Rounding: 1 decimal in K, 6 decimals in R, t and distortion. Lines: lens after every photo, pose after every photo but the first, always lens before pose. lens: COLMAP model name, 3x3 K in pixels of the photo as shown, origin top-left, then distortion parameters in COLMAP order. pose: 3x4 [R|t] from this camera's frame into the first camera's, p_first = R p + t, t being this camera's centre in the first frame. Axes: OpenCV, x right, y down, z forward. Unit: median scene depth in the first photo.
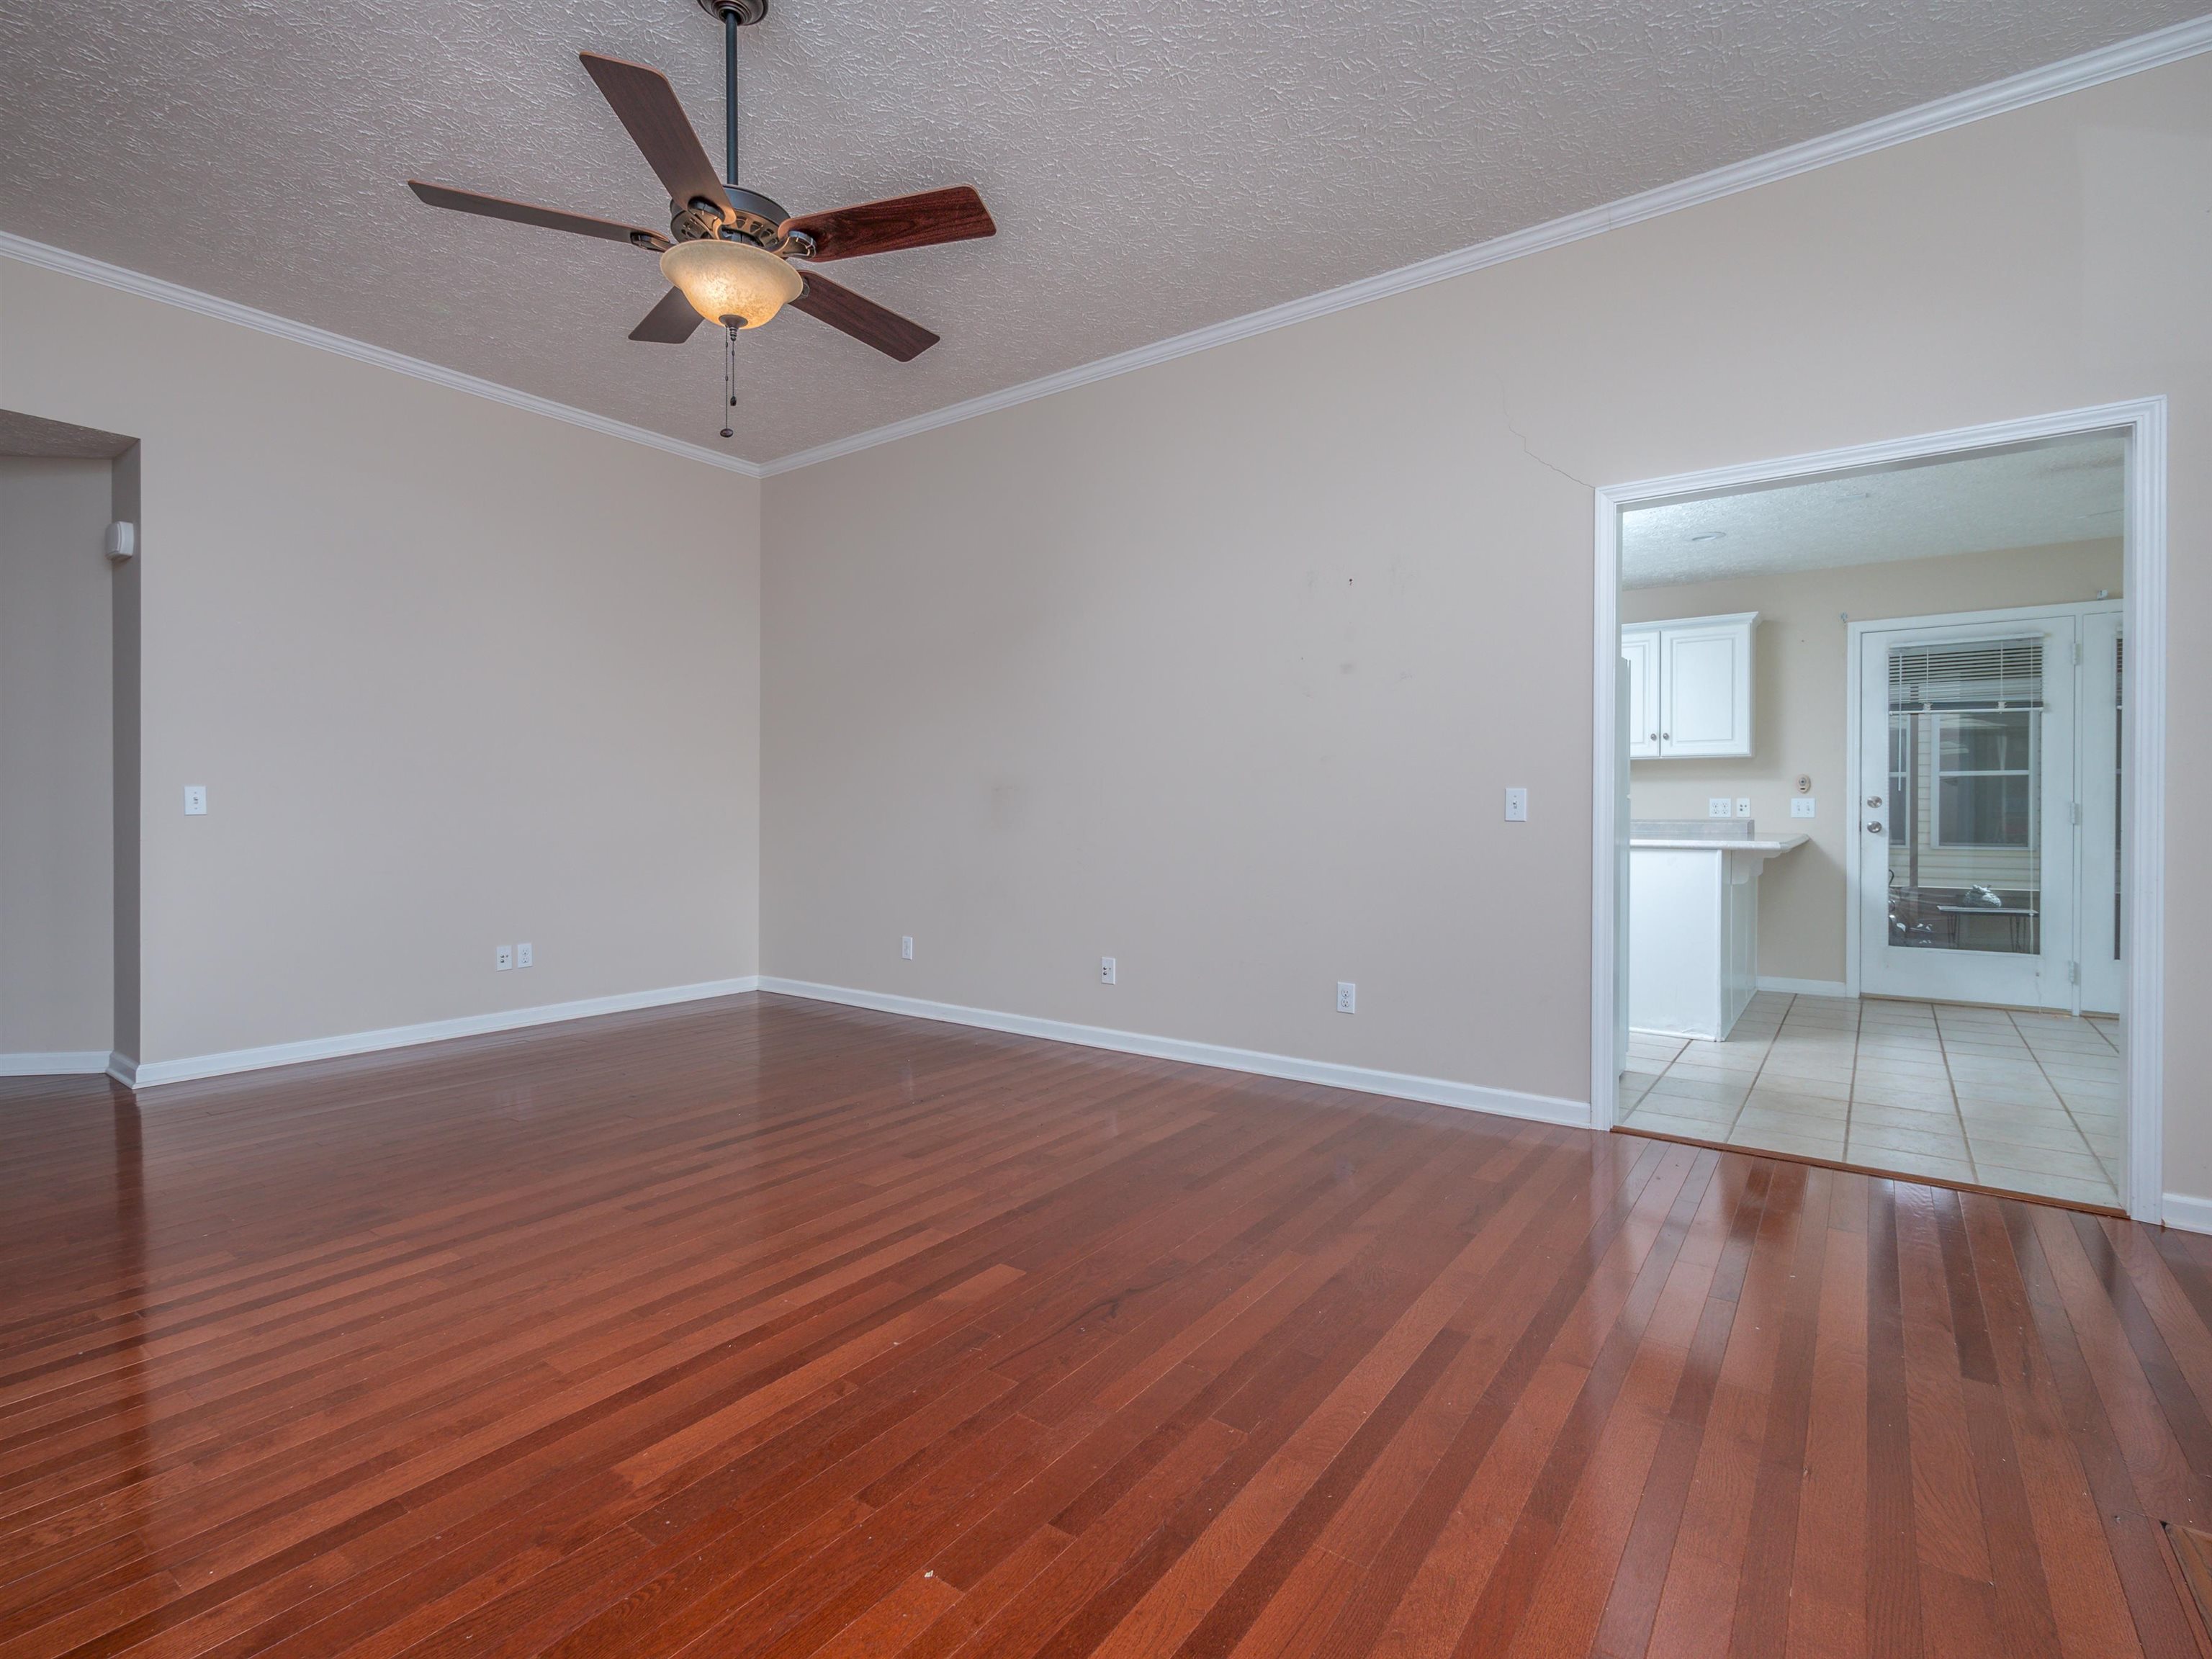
lens RADIAL K [[1058.1, 0, 1089.5], [0, 1058.1, 813.2], [0, 0, 1]] dist [0.000725, -0.000078]
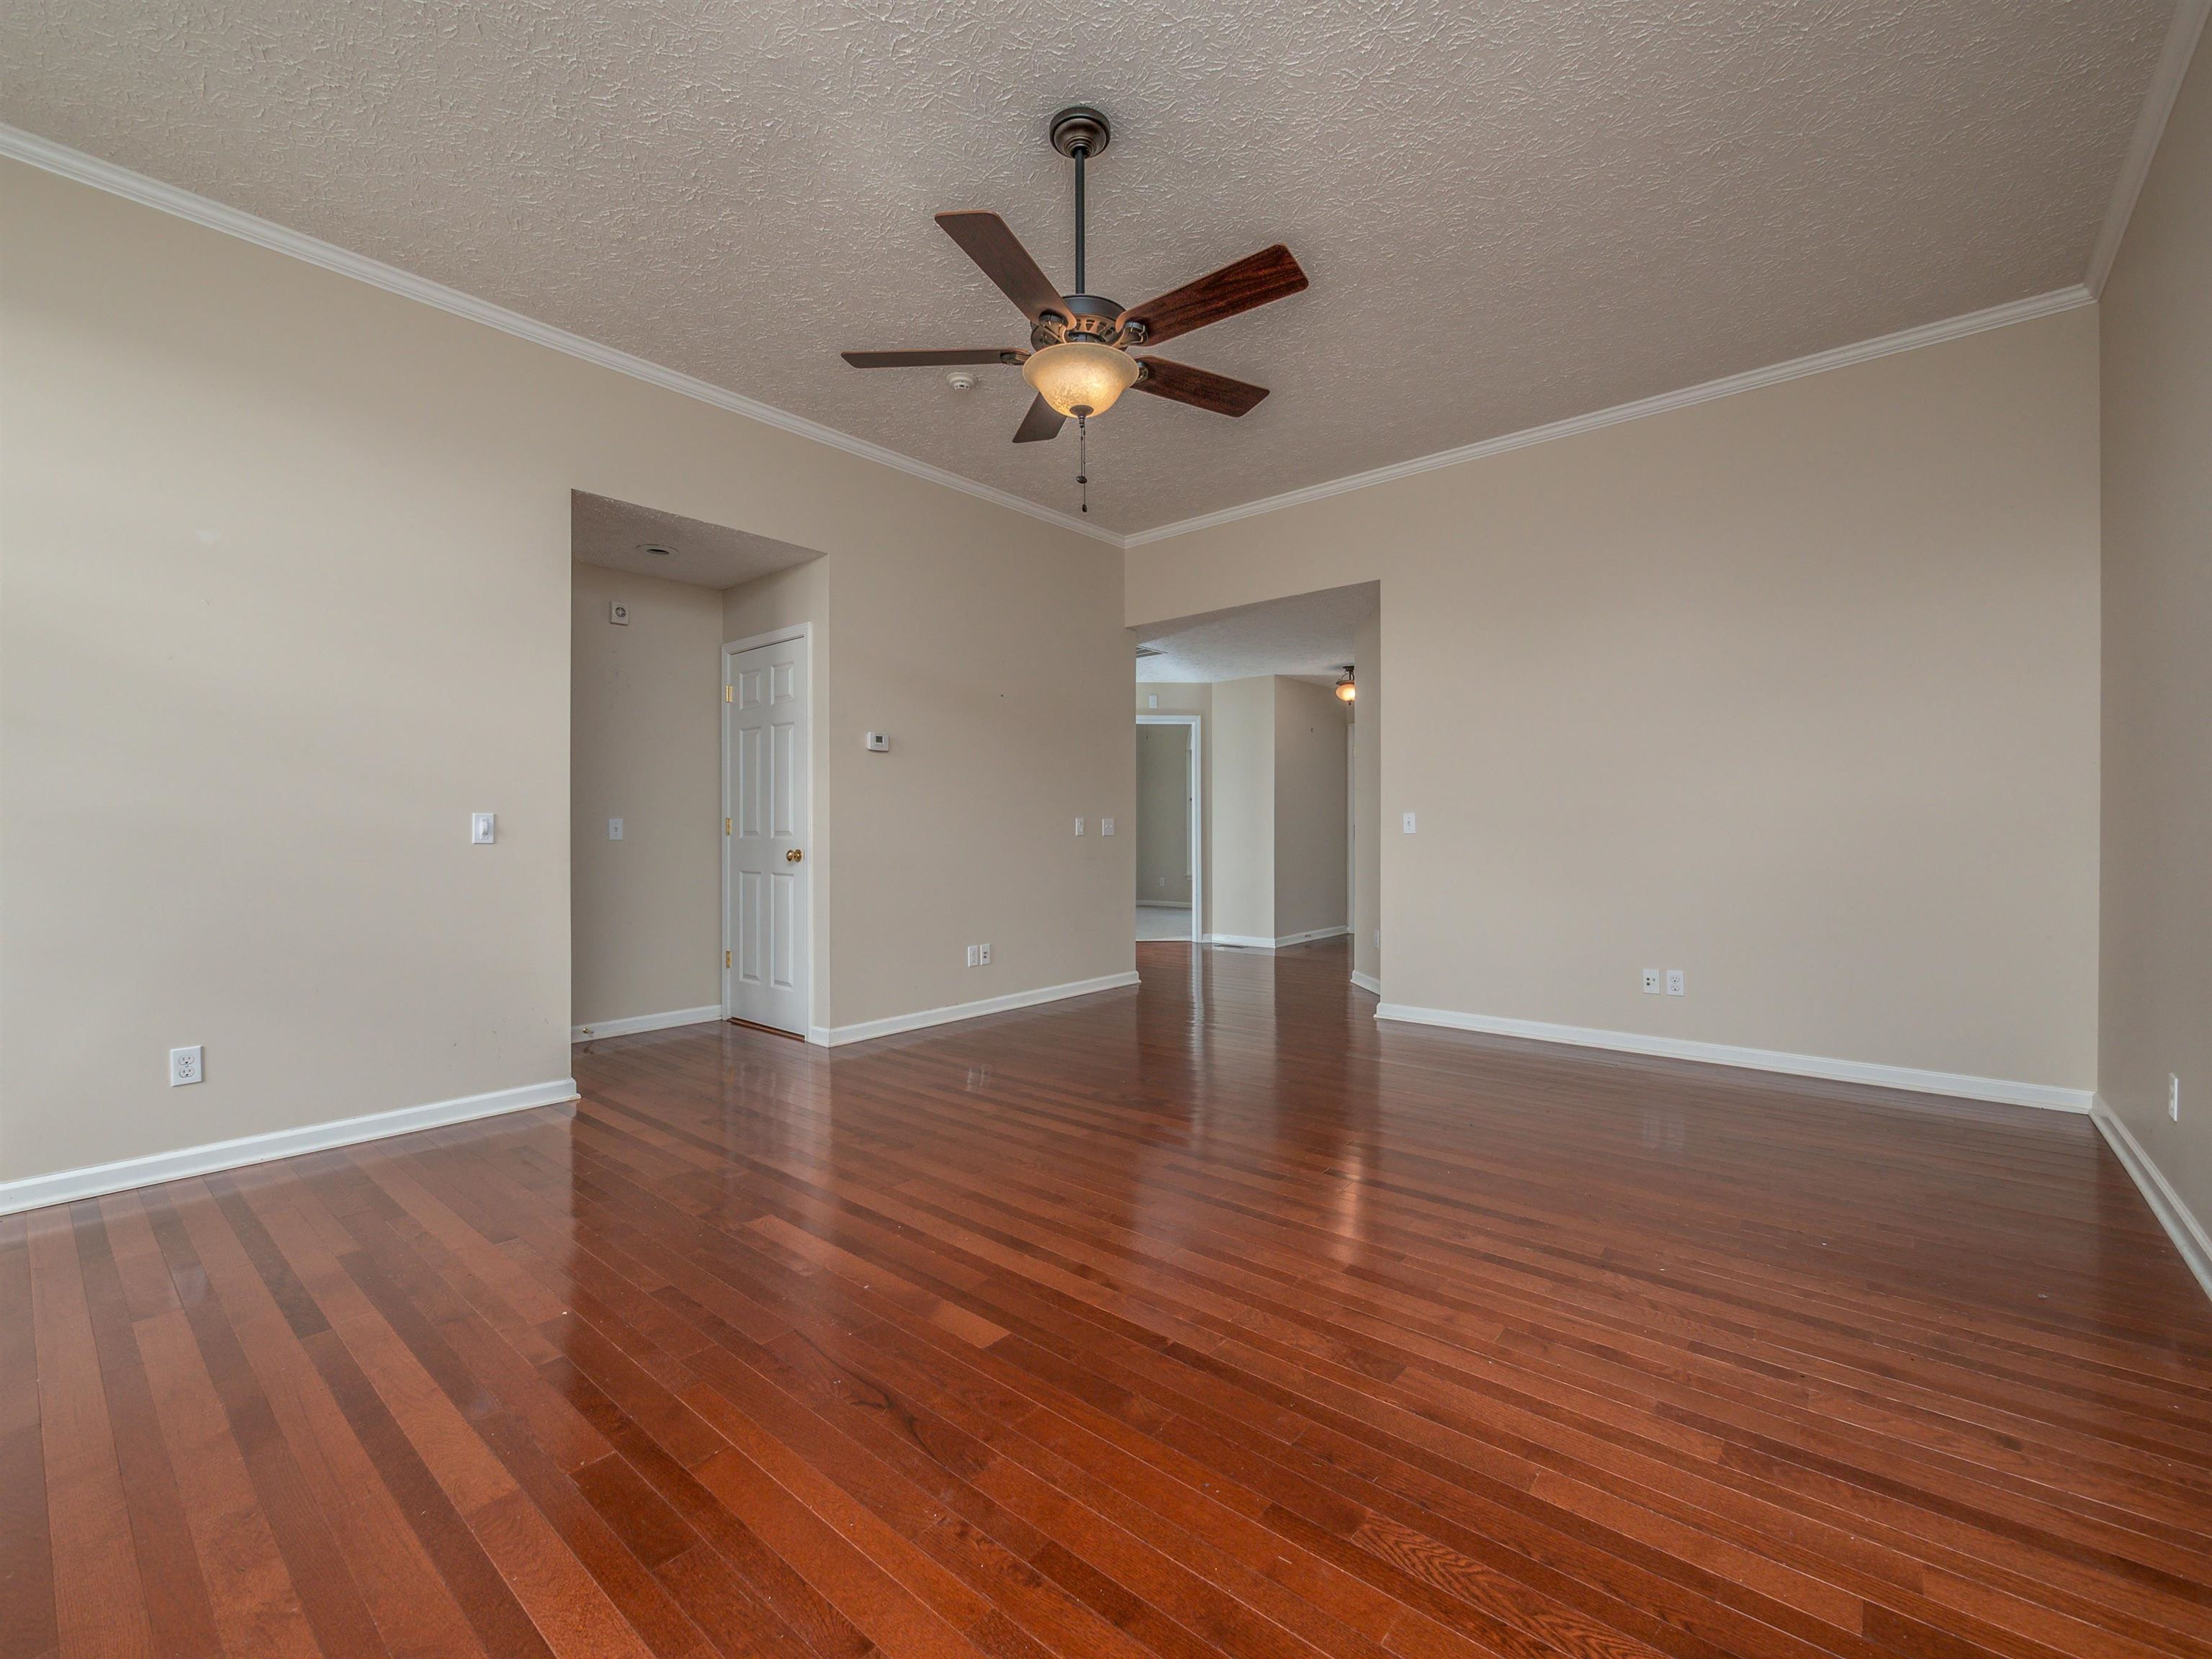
lens RADIAL K [[938.5, 0, 1090.9], [0, 938.5, 826.4], [0, 0, 1]] dist [-0.001144, -0.000332]
pose [[-0.072684, -0.003640, -0.997348, 0.691838], [-0.000789, 0.999993, -0.003592, -0.005088], [0.997355, 0.000525, -0.072687, 1.091198]]
